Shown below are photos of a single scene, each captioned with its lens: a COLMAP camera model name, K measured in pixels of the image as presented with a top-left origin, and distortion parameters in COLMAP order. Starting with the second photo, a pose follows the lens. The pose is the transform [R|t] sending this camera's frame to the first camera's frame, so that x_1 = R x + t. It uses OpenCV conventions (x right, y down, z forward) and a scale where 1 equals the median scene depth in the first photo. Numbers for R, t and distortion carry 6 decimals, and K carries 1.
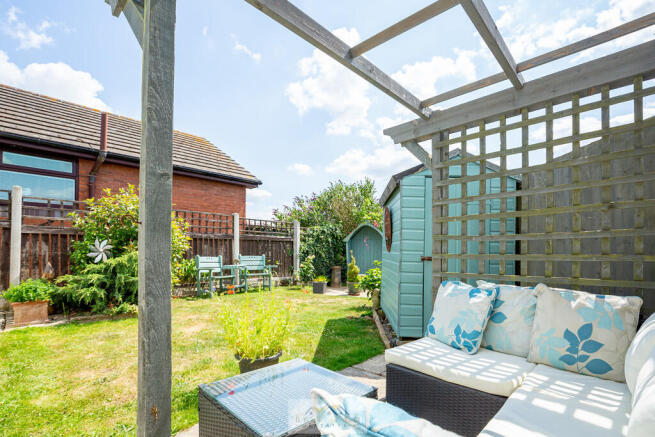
lens RADIAL K [[315.5, 0, 328.9], [0, 315.5, 238.2], [0, 0, 1]] dist [-0.004391, -0.000063]
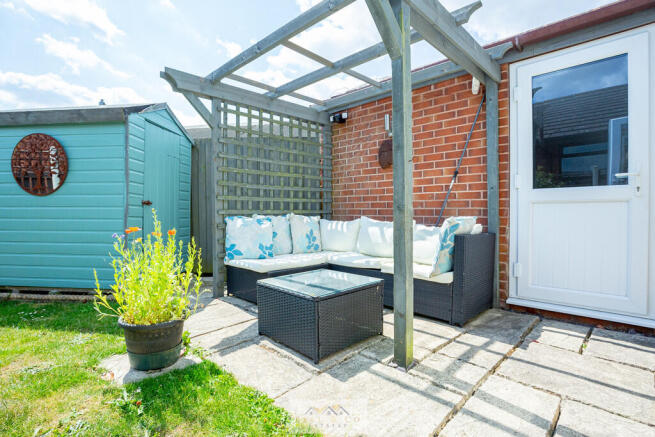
lens RADIAL K [[317.8, 0, 327.4], [0, 317.8, 208.7], [0, 0, 1]] dist [-0.001498, -0.000044]
pose [[0.014170, 0.014081, 0.999800, -1.133553], [-0.041324, 0.999055, -0.013485, 0.121891], [-0.999045, -0.041125, 0.014738, 0.690124]]
